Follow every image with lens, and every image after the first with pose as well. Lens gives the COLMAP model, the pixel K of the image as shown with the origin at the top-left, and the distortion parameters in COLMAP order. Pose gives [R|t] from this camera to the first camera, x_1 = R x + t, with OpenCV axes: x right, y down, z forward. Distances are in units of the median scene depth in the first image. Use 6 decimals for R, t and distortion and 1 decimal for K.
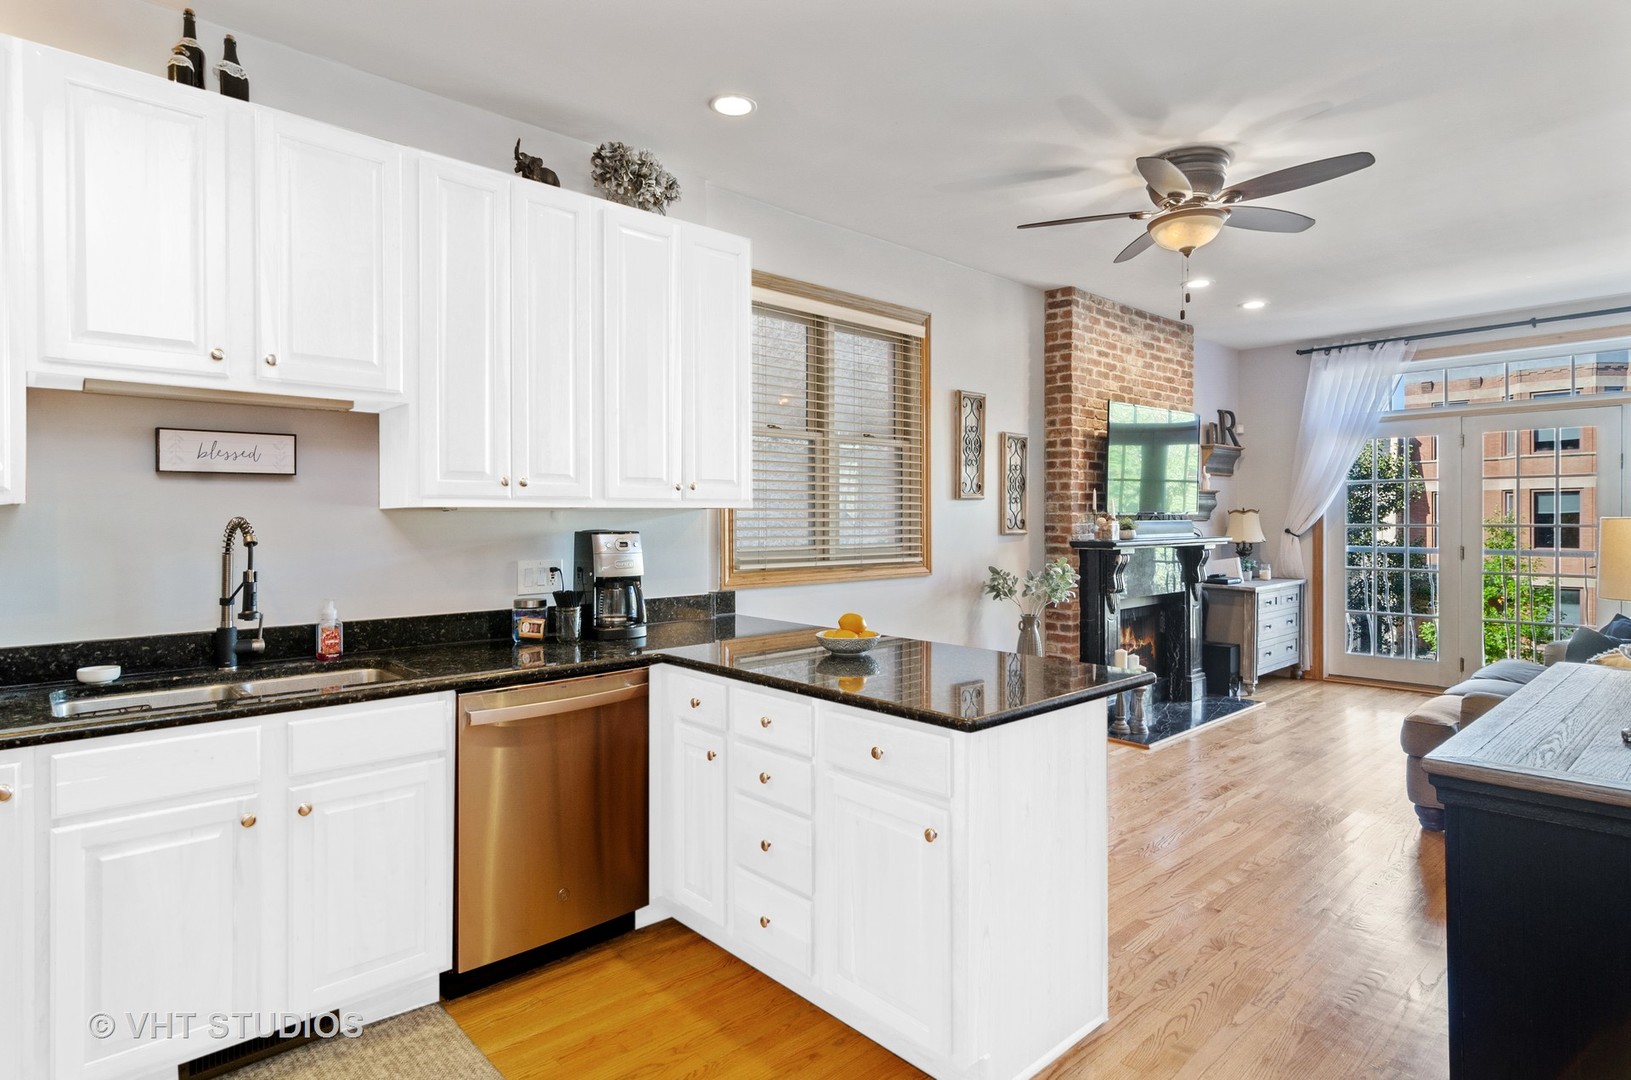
lens RADIAL K [[867.8, 0, 815.1], [0, 867.8, 521.3], [0, 0, 1]] dist [-0.000172, 0.000127]
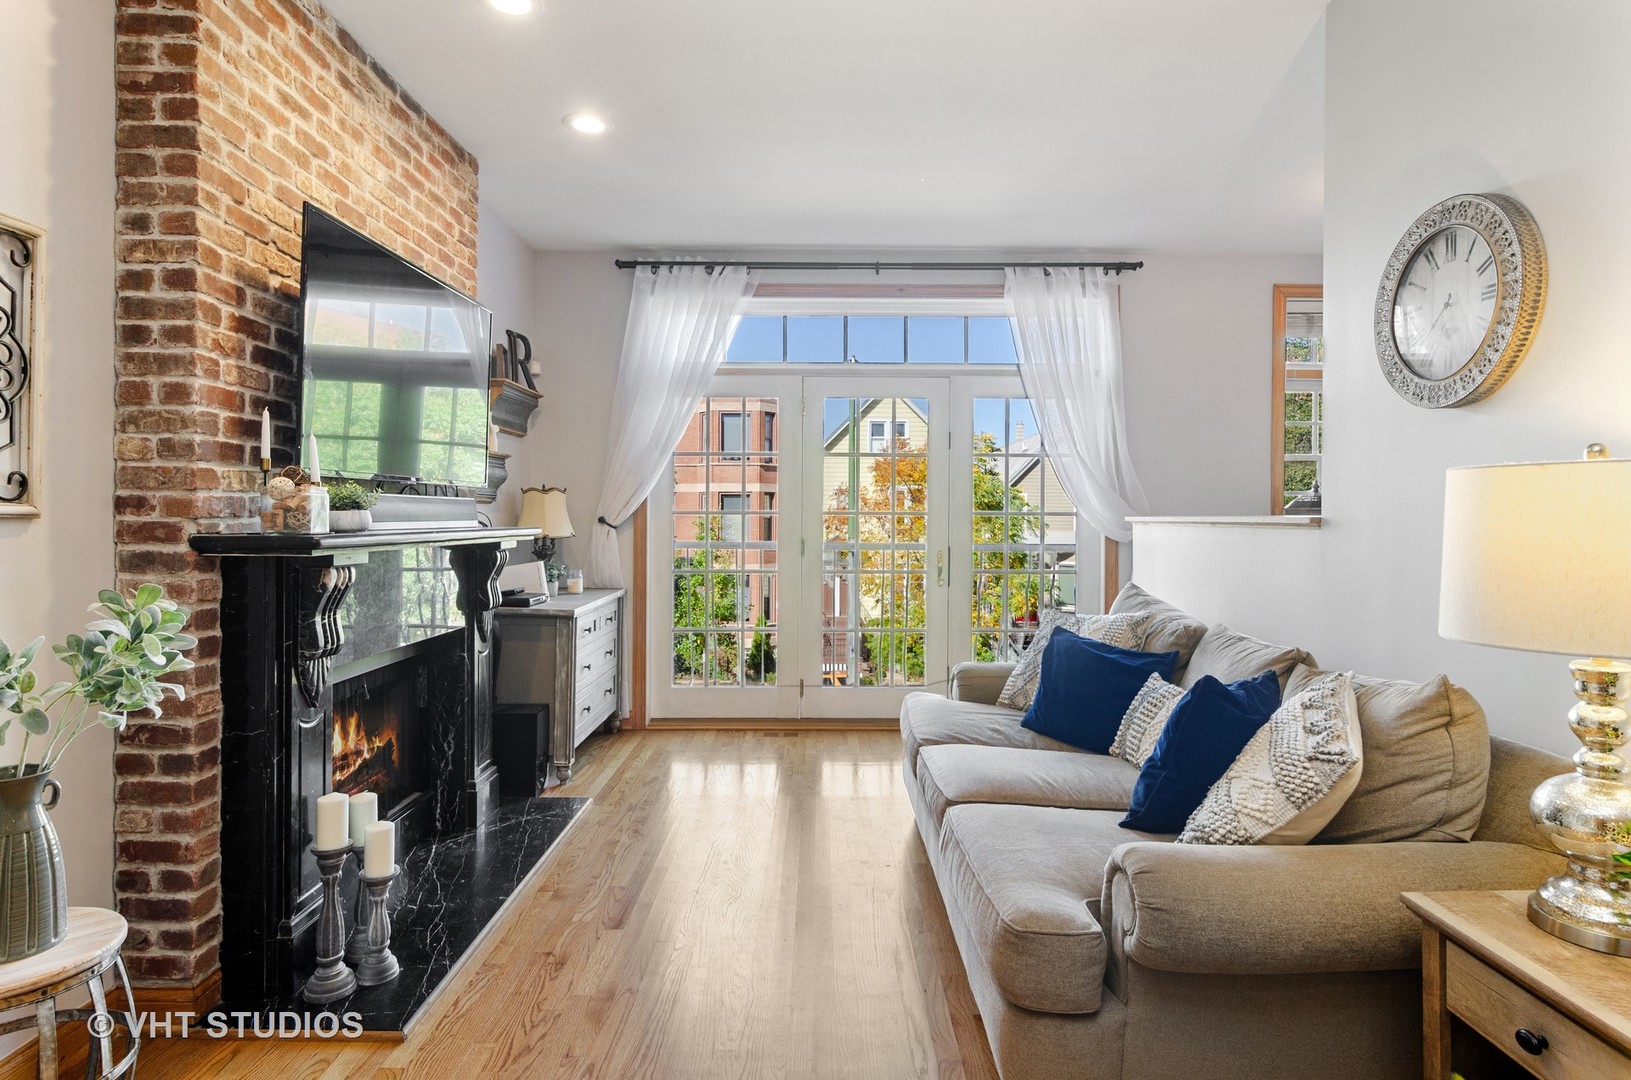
lens RADIAL K [[867.8, 0, 815.1], [0, 867.8, 521.3], [0, 0, 1]] dist [-0.000172, 0.000127]
pose [[0.675759, 0.003131, 0.737116, 0.193041], [-0.005134, 0.999987, 0.000459, 0.014099], [-0.737105, -0.004095, 0.675766, 0.524974]]
